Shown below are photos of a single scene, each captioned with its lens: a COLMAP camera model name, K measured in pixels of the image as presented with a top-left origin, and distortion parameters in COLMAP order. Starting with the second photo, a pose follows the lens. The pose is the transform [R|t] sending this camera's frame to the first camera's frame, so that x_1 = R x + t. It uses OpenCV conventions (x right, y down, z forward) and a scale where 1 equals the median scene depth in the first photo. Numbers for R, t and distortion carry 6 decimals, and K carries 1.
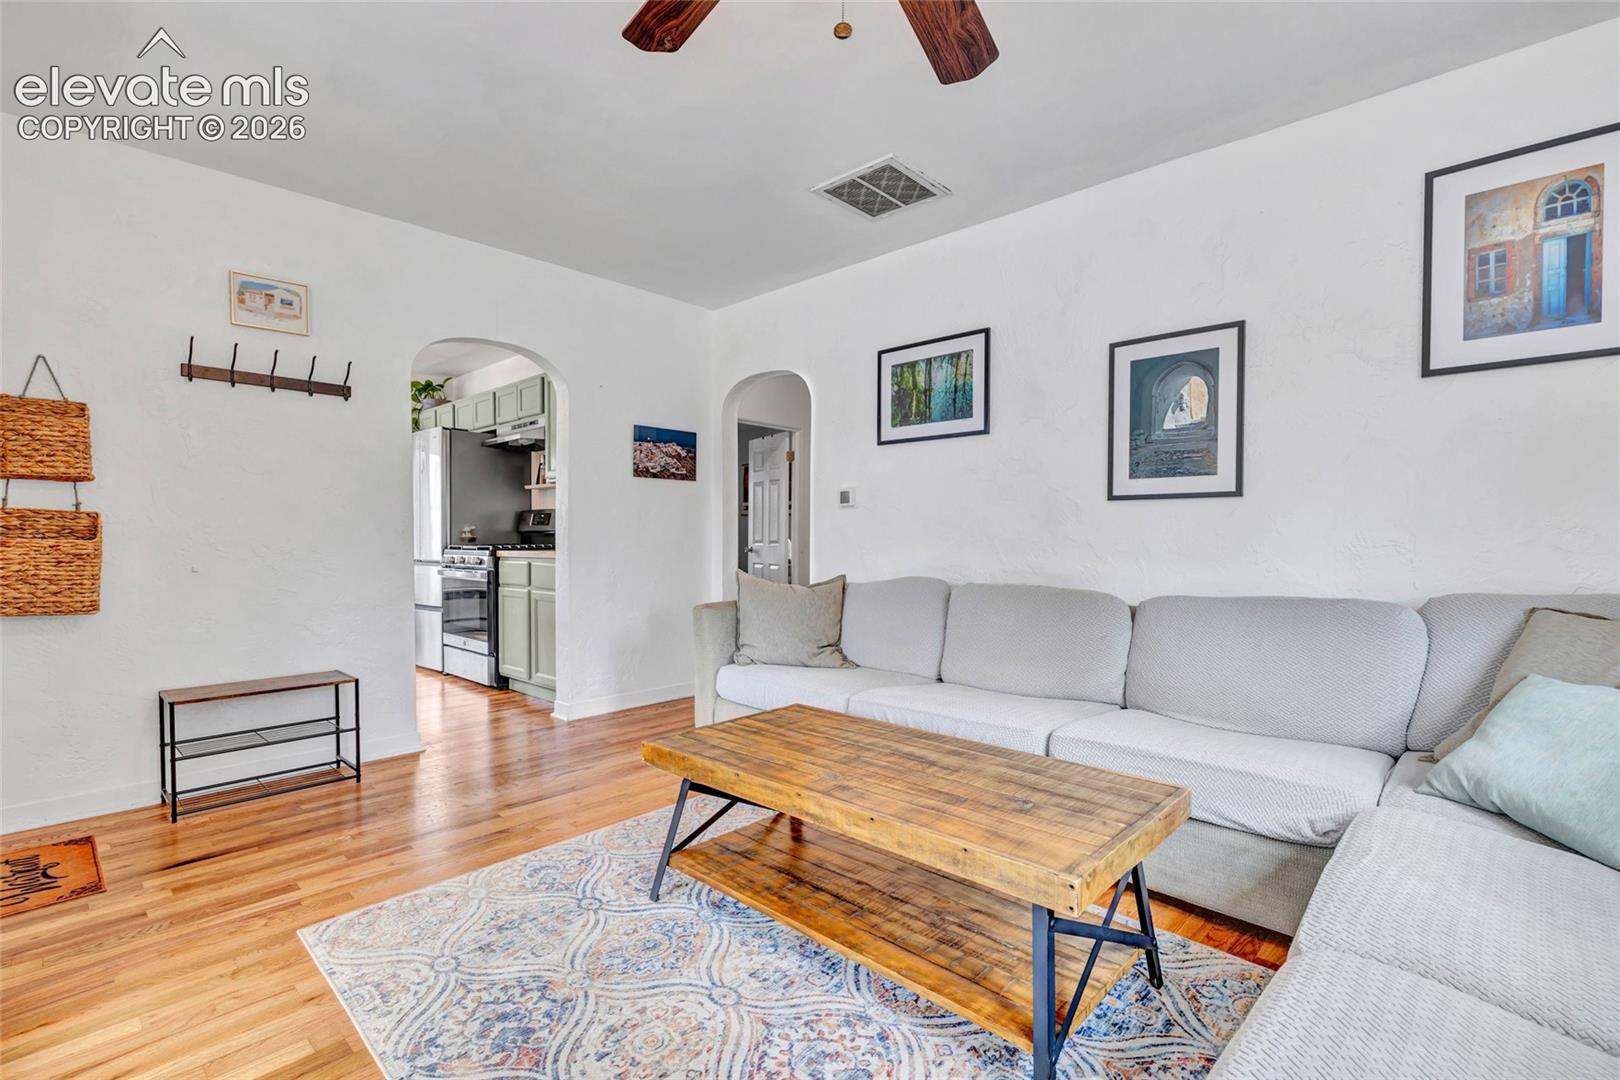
lens RADIAL K [[743.8, 0, 808.0], [0, 743.8, 544.2], [0, 0, 1]] dist [0.010049, -0.002150]
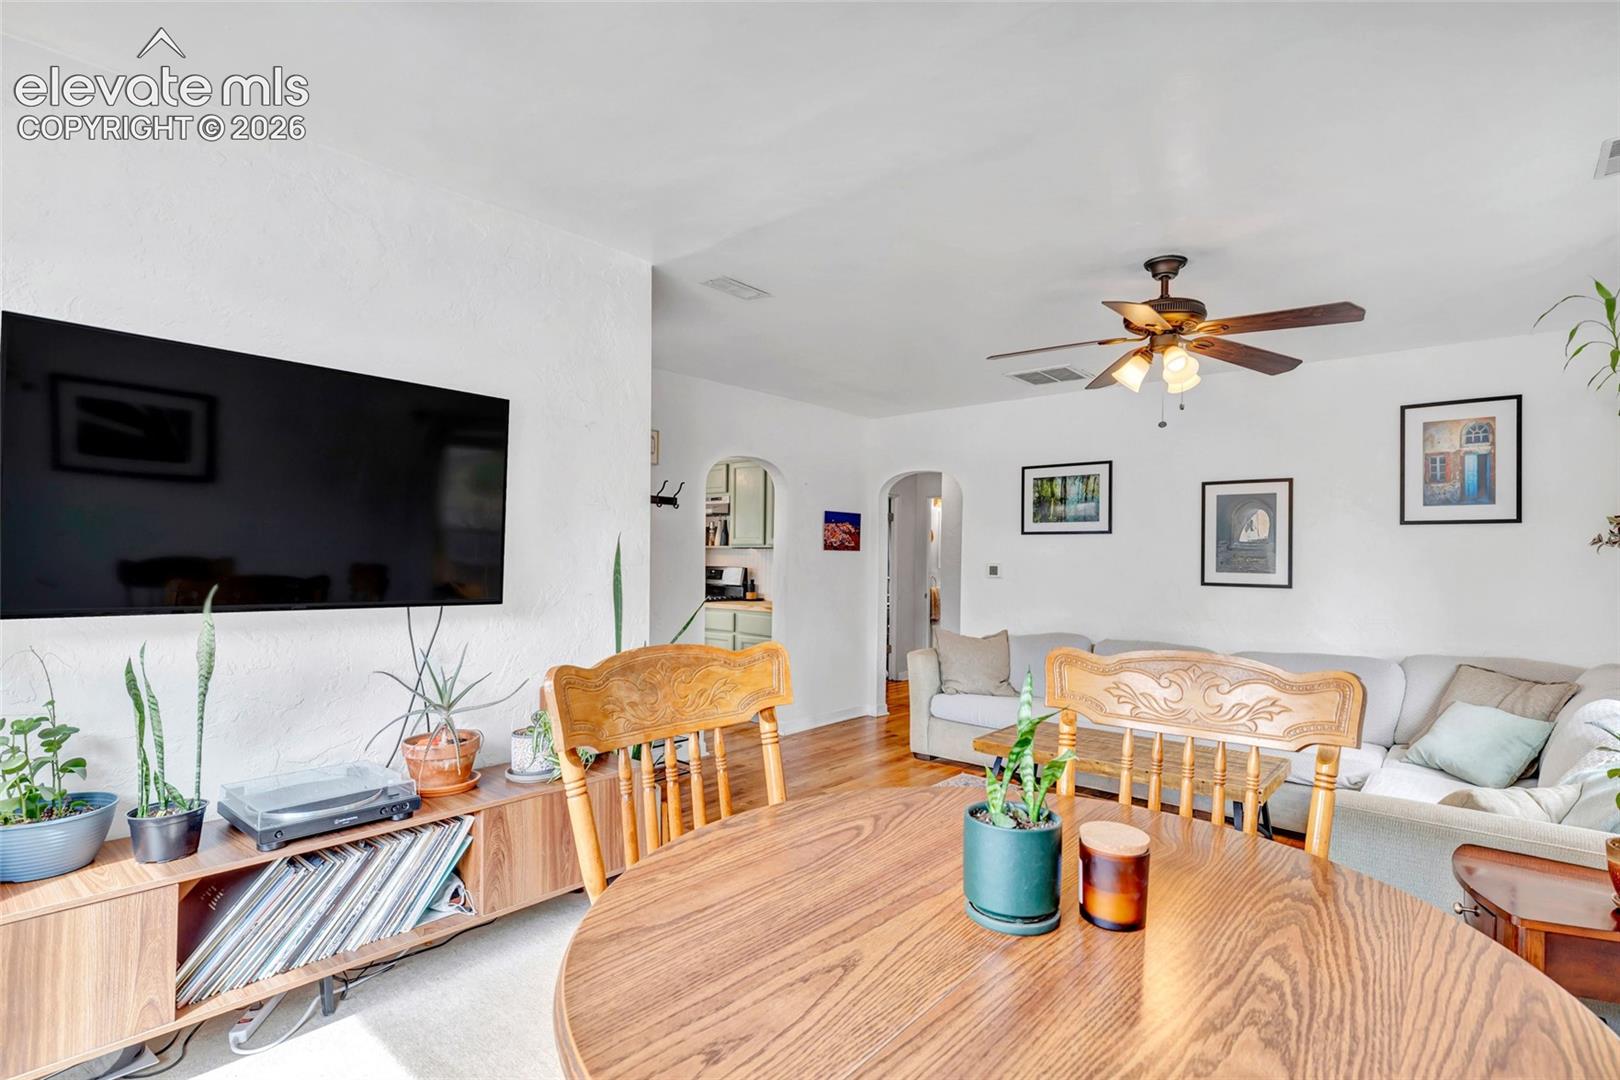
lens RADIAL K [[781.7, 0, 810.7], [0, 781.7, 544.6], [0, 0, 1]] dist [-0.001686, 0.000911]
pose [[0.998991, 0.011140, 0.043503, -0.459610], [-0.010038, 0.999625, -0.025478, -0.093623], [-0.043771, 0.025015, 0.998728, -0.551340]]
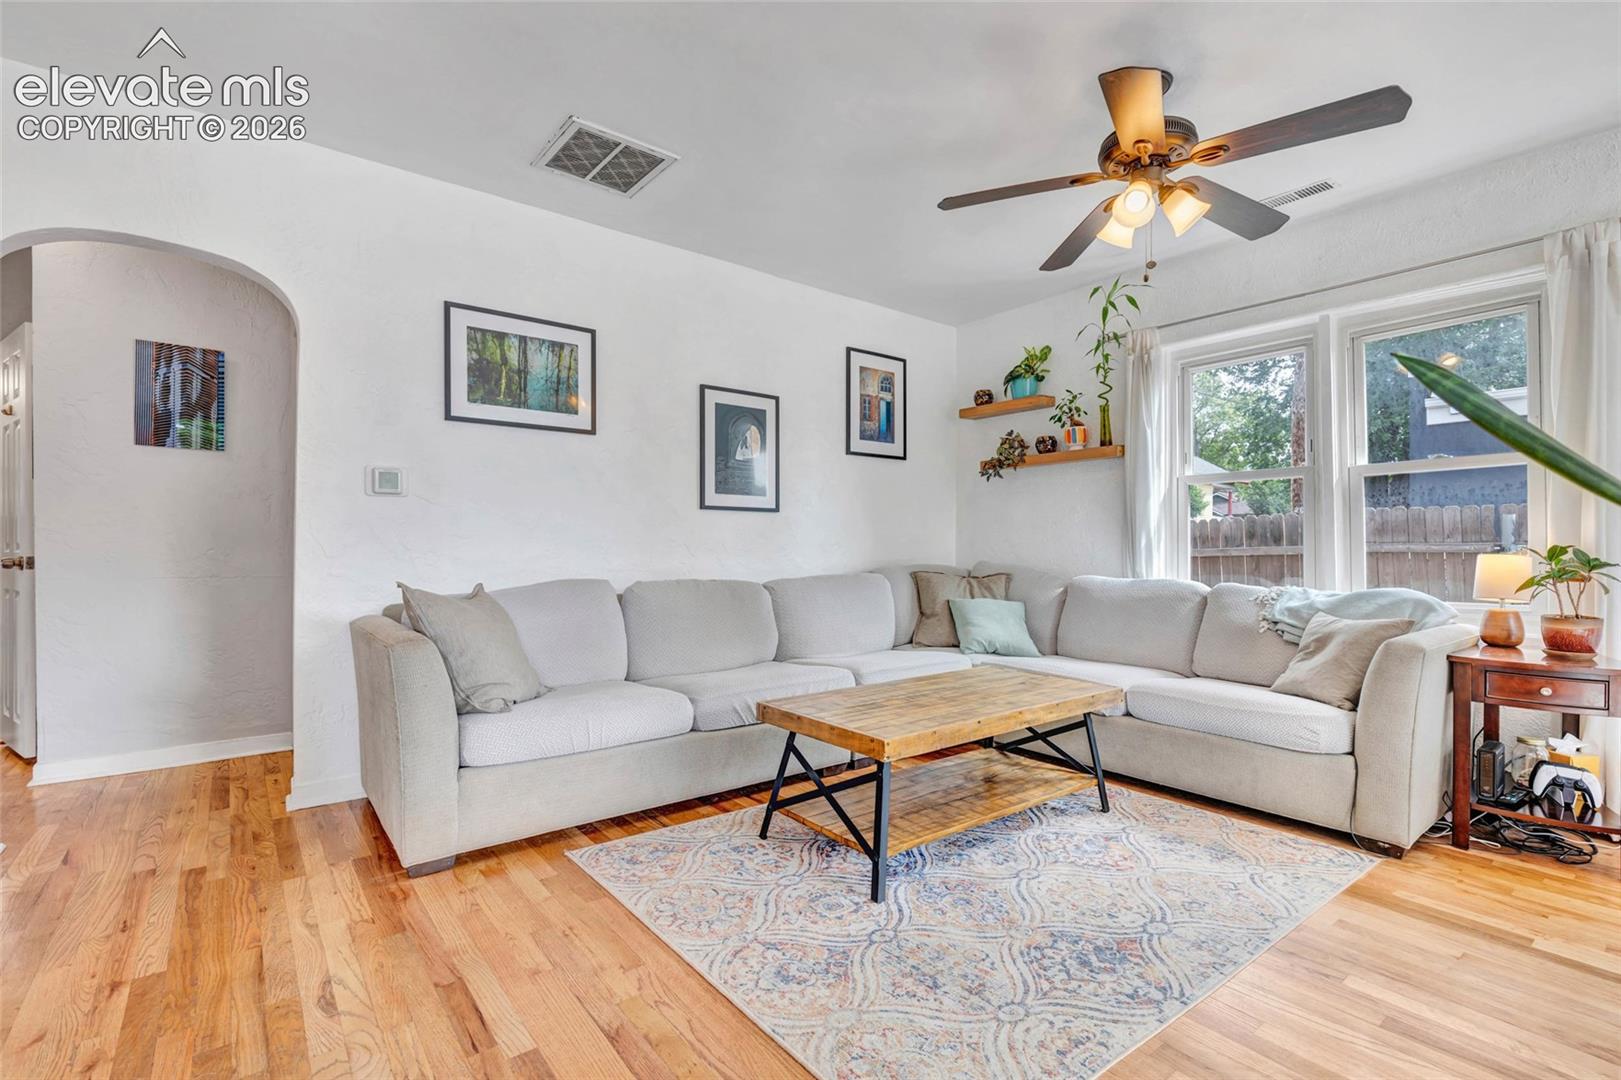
lens RADIAL K [[744.3, 0, 811.9], [0, 744.3, 544.9], [0, 0, 1]] dist [0.010049, -0.002150]
pose [[0.143859, 0.000232, 0.989598, -0.809776], [0.005611, 0.999984, -0.001051, 0.003988], [-0.989582, 0.005704, 0.143855, 0.639798]]
